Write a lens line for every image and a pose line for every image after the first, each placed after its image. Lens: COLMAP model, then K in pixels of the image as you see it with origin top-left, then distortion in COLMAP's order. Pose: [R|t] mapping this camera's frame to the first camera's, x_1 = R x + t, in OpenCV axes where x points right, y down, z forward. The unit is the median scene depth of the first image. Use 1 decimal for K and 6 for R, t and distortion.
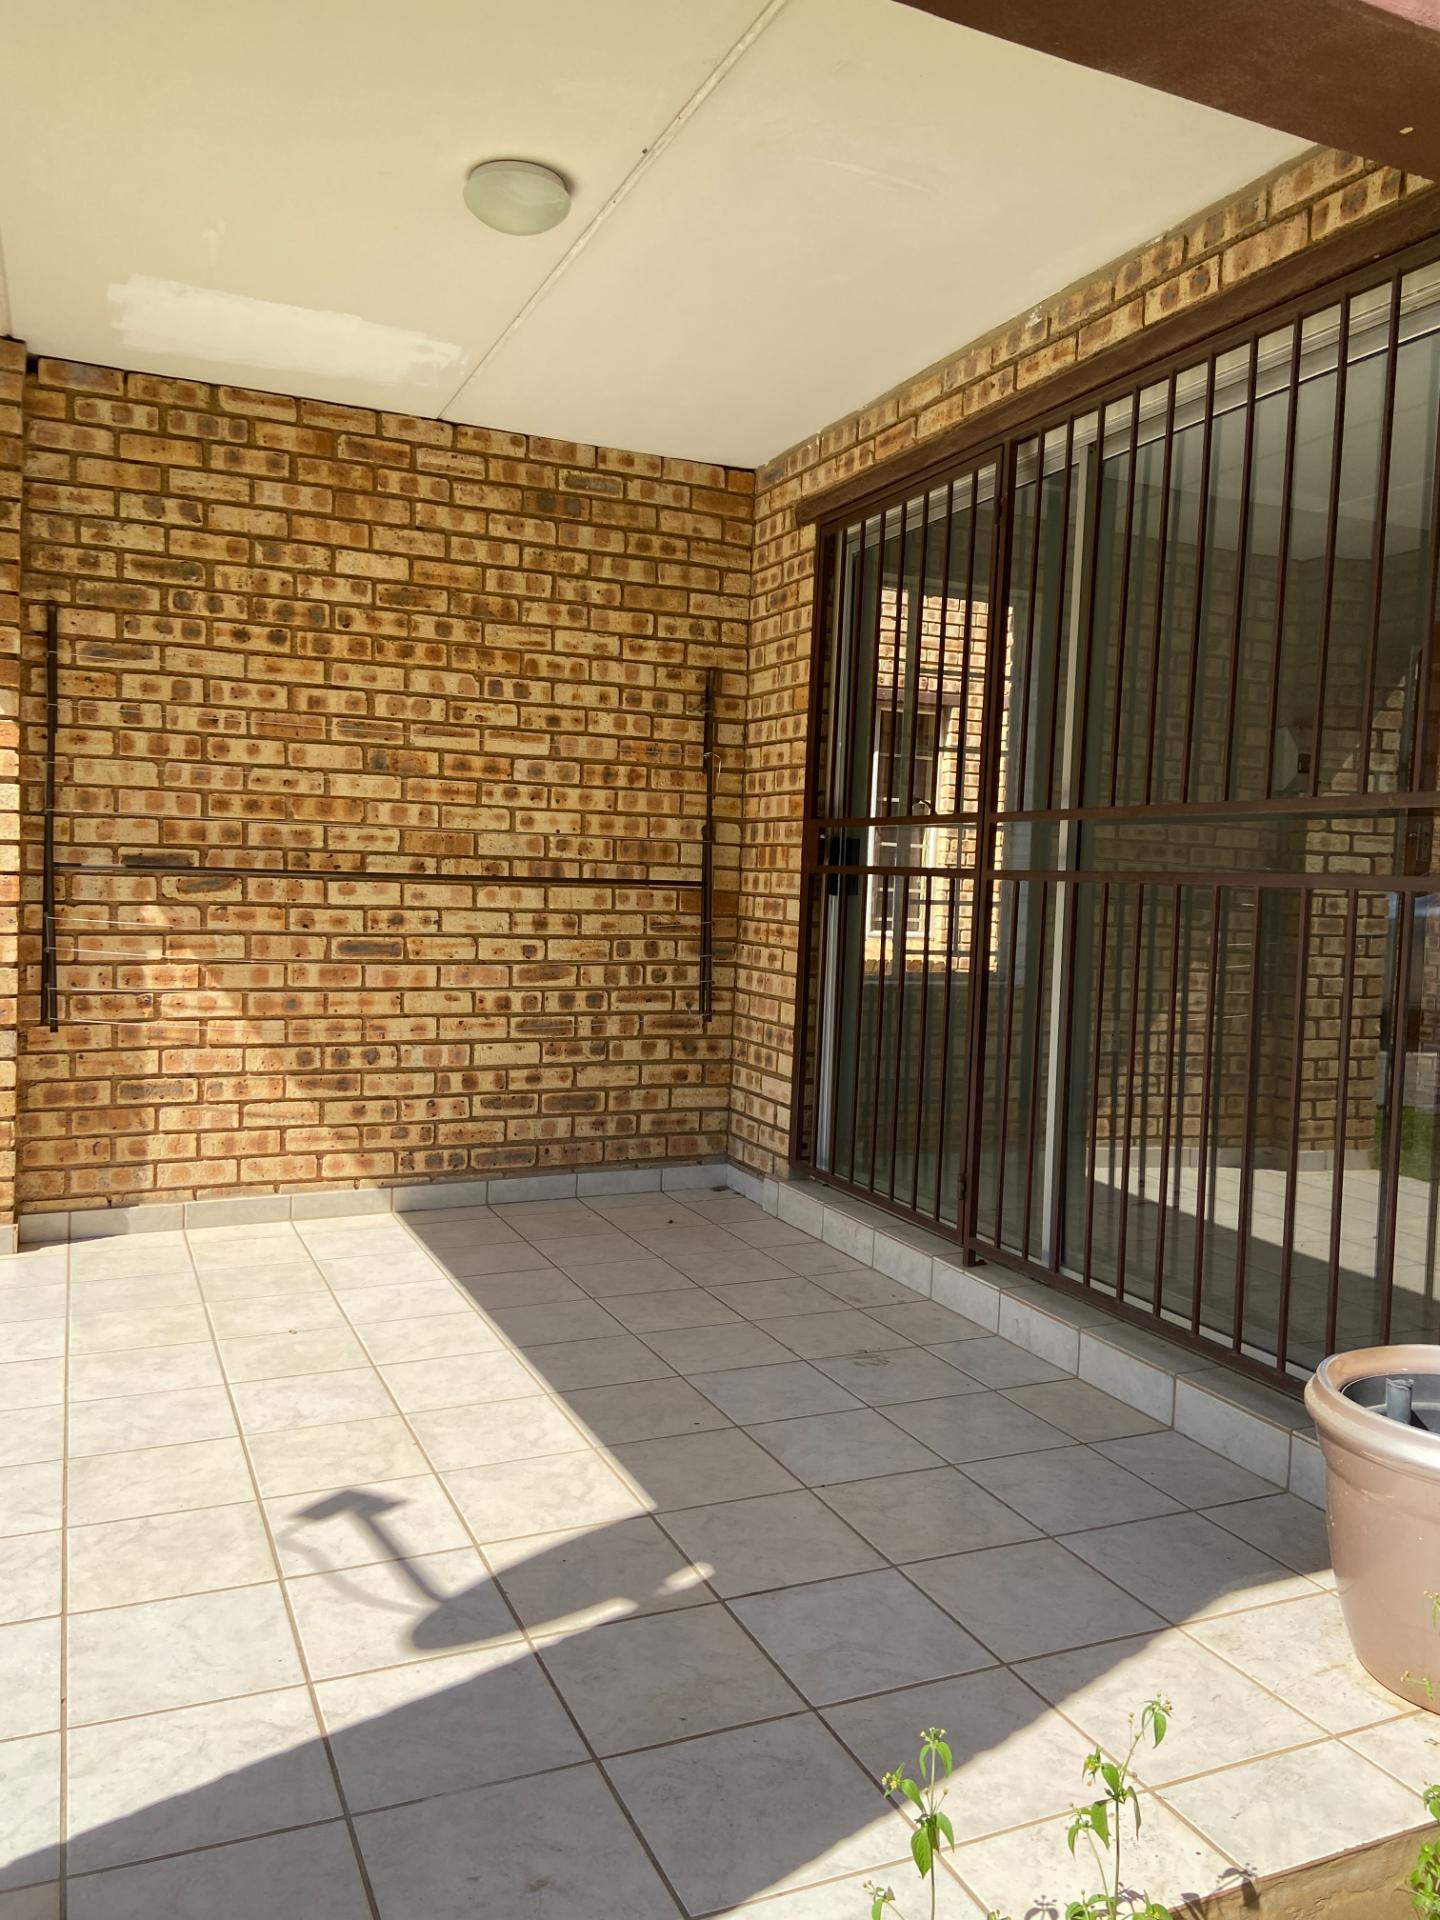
lens RADIAL K [[1459.2, 0, 722.1], [0, 1459.2, 949.9], [0, 0, 1]] dist [0.047045, -0.021432]
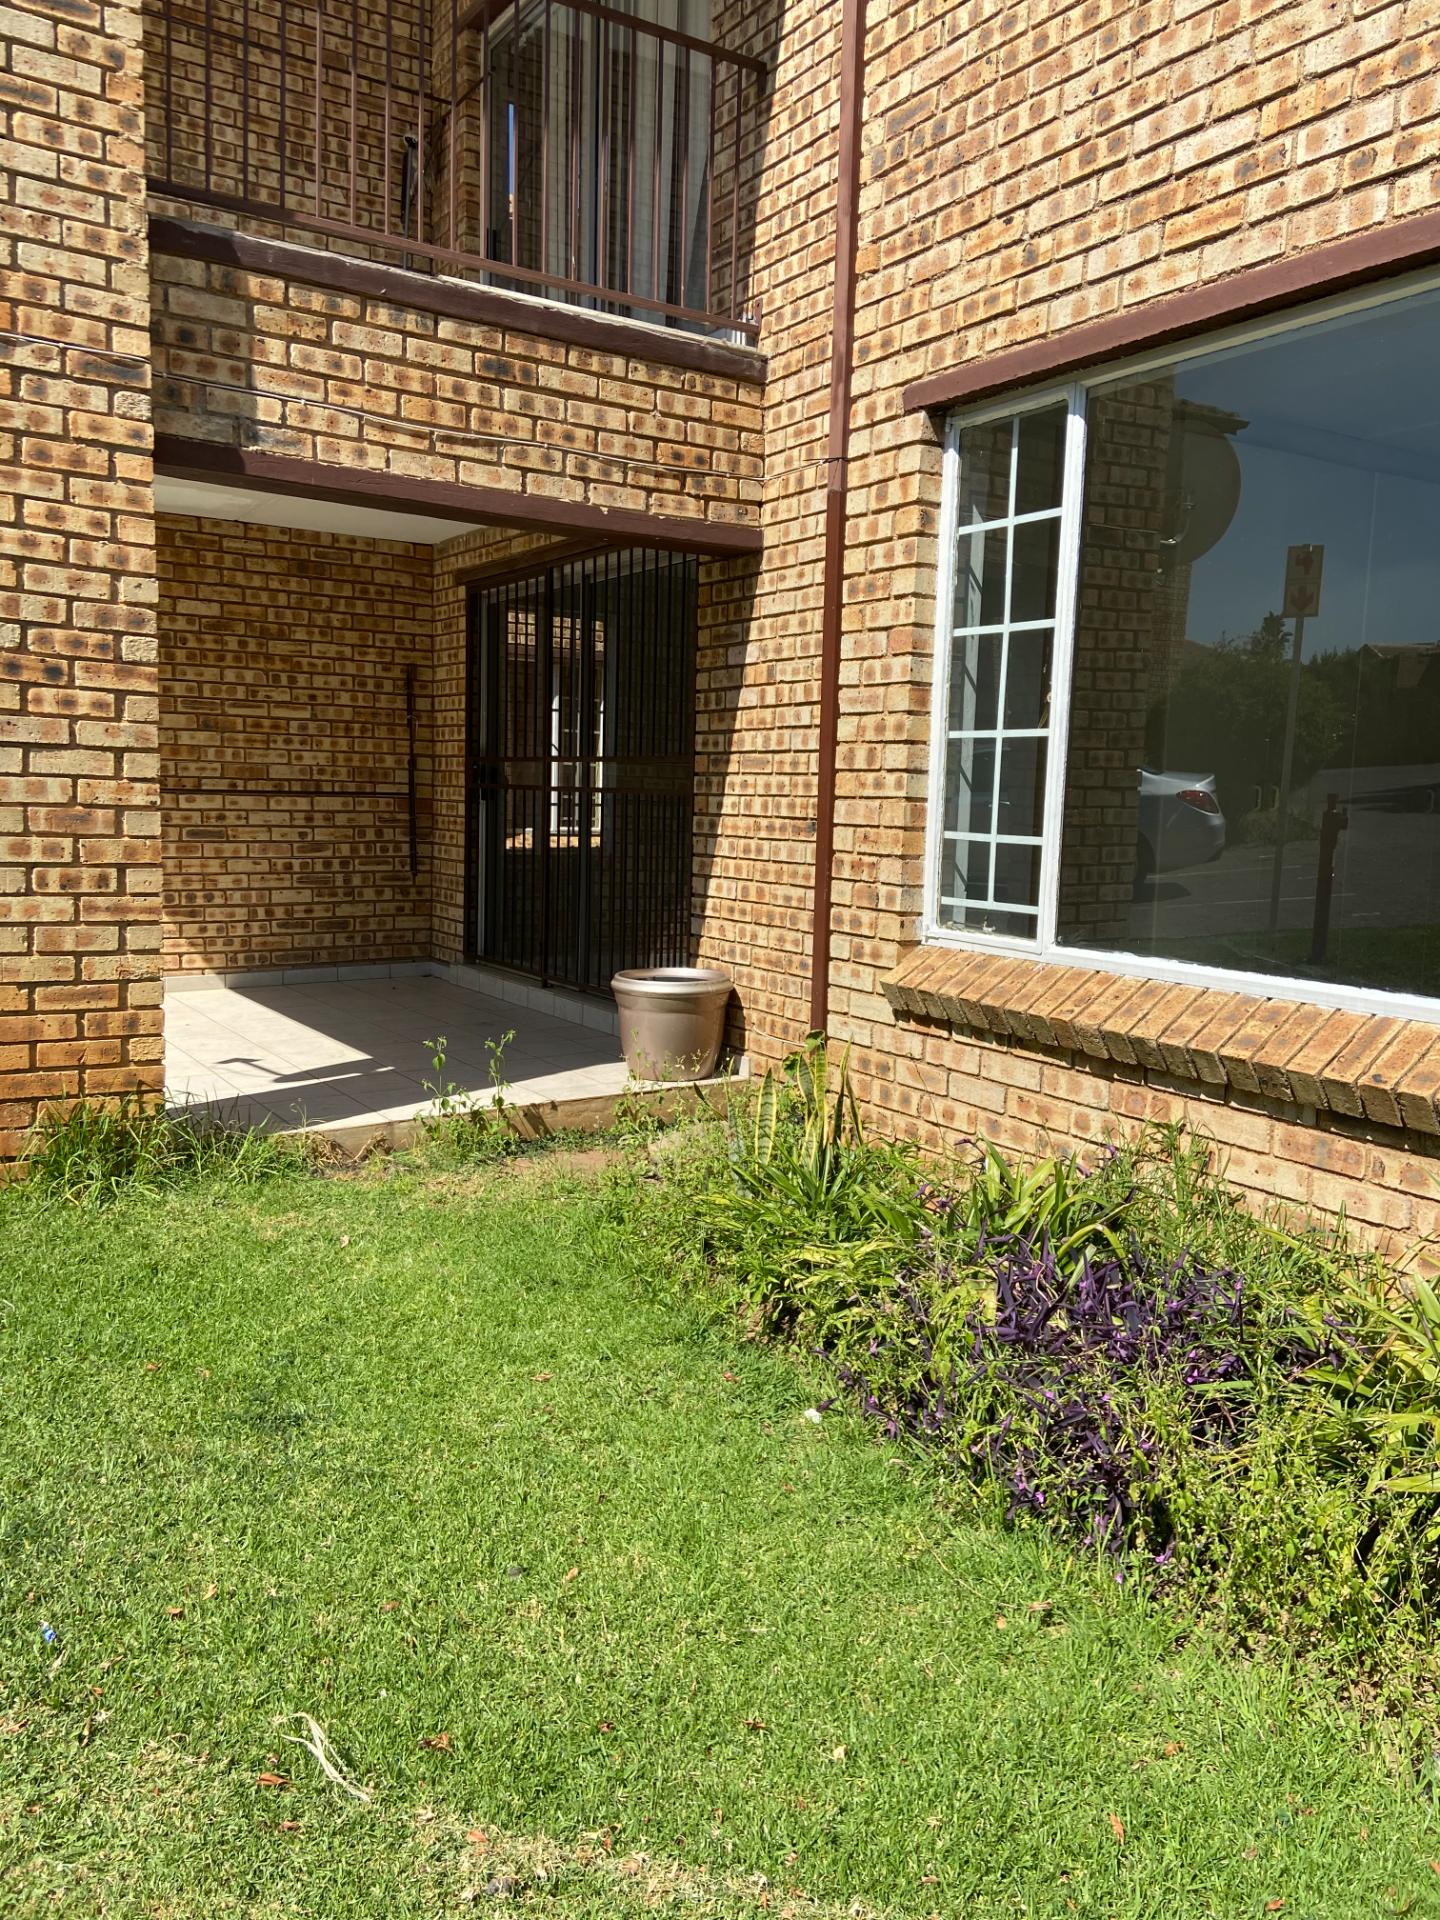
lens RADIAL K [[1459.2, 0, 756.0], [0, 1459.2, 950.6], [0, 0, 1]] dist [0.047045, -0.021432]
pose [[0.984121, -0.028259, 0.175237, 0.085060], [0.016873, 0.997669, 0.066127, 0.031660], [-0.176697, -0.062120, 0.982303, -0.788301]]
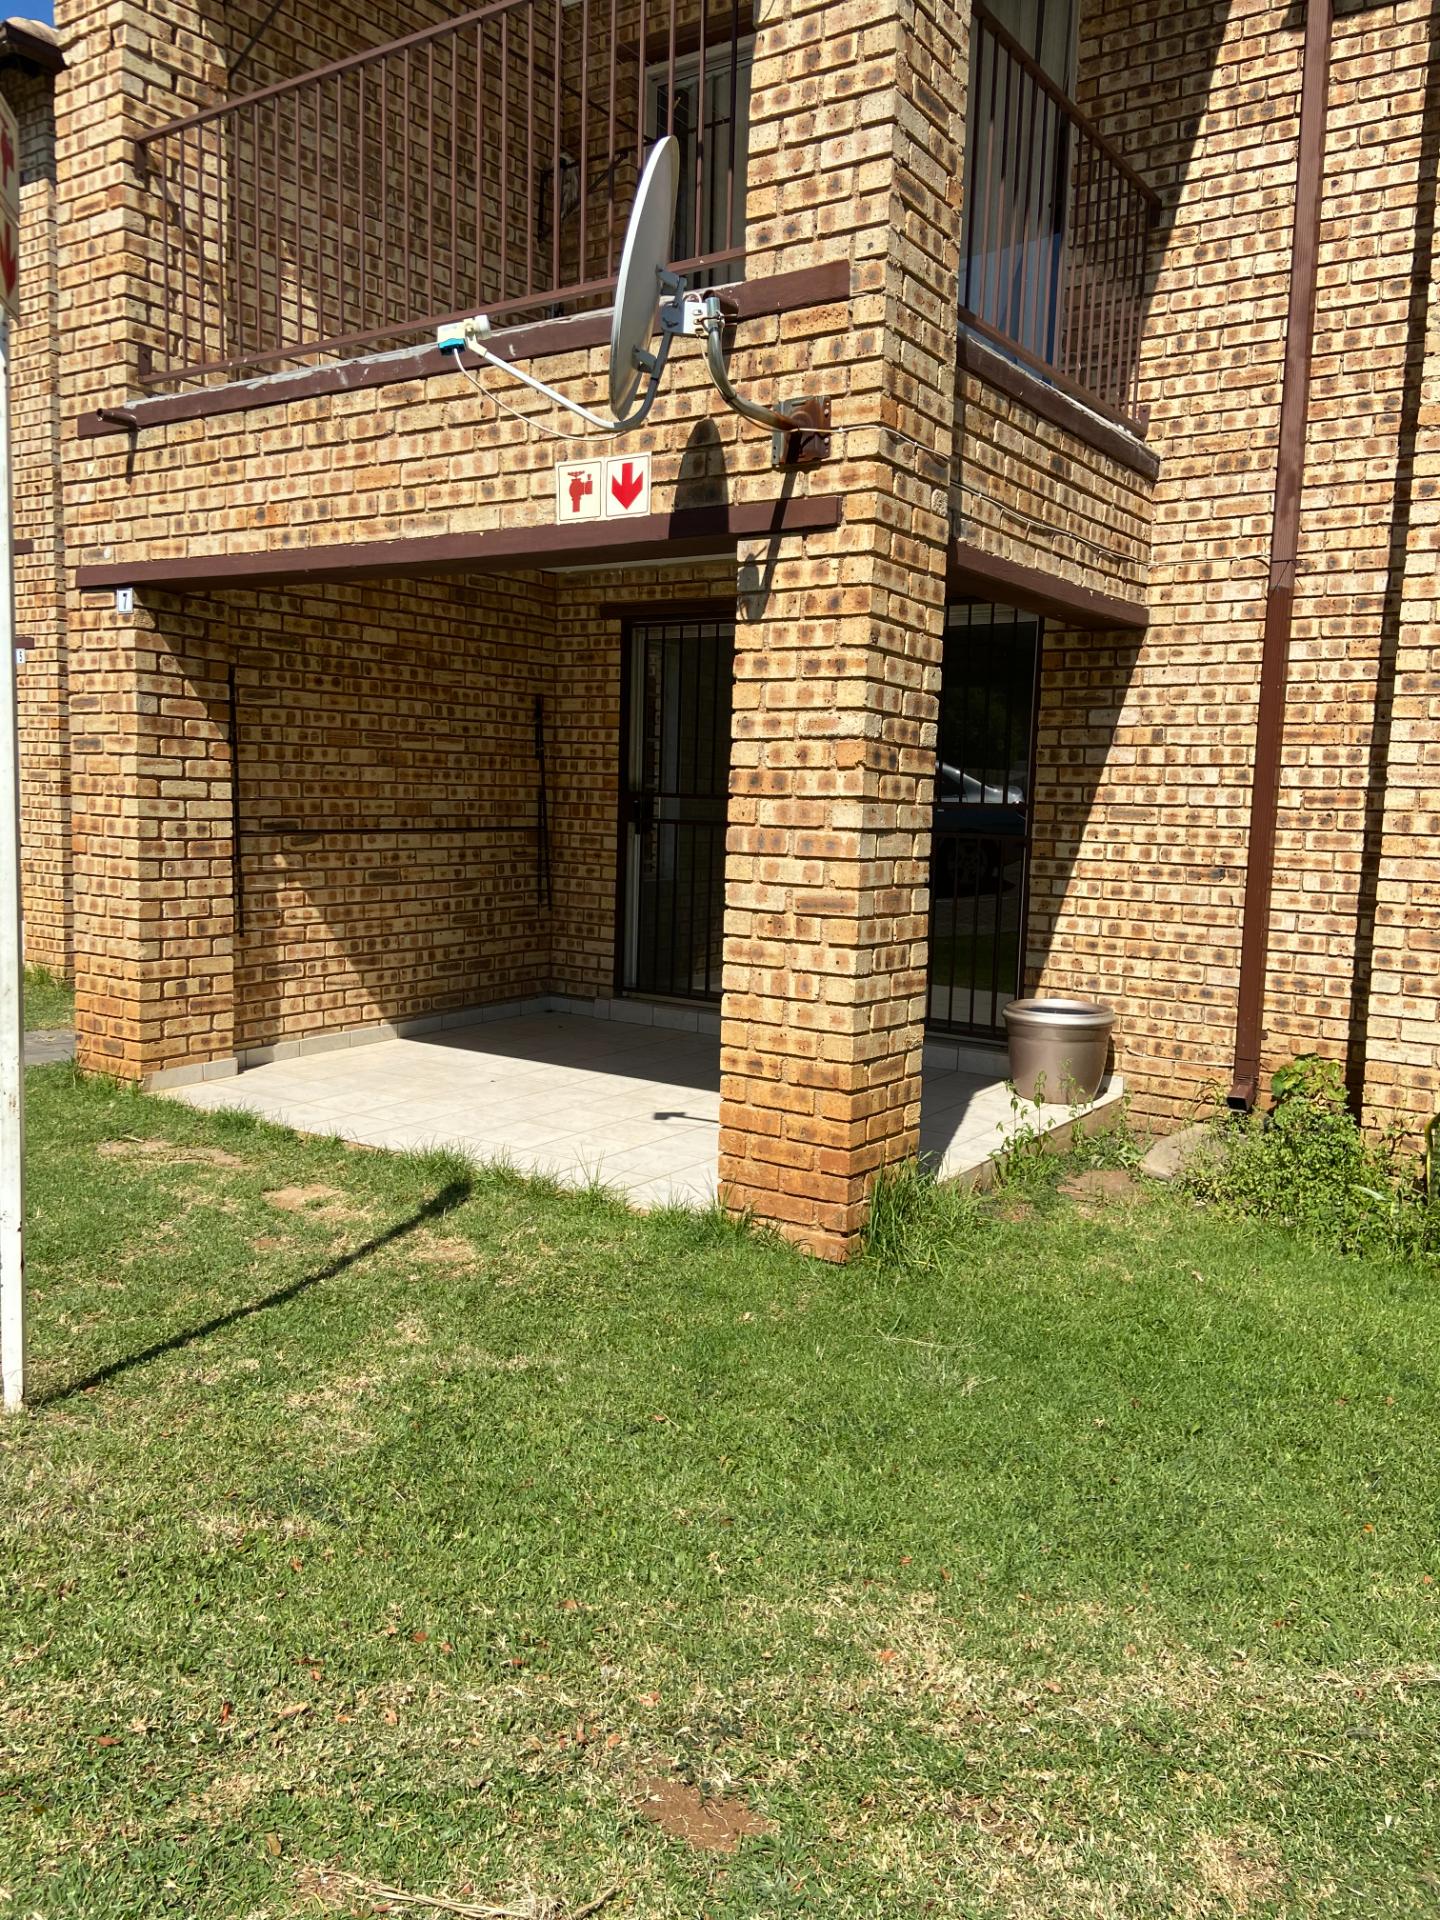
lens RADIAL K [[1459.2, 0, 749.7], [0, 1459.2, 935.4], [0, 0, 1]] dist [0.047045, -0.021432]
pose [[0.851811, -0.064051, 0.519919, -0.722701], [0.028255, 0.996670, 0.076491, -0.046099], [-0.523087, -0.050466, 0.850784, -0.564737]]
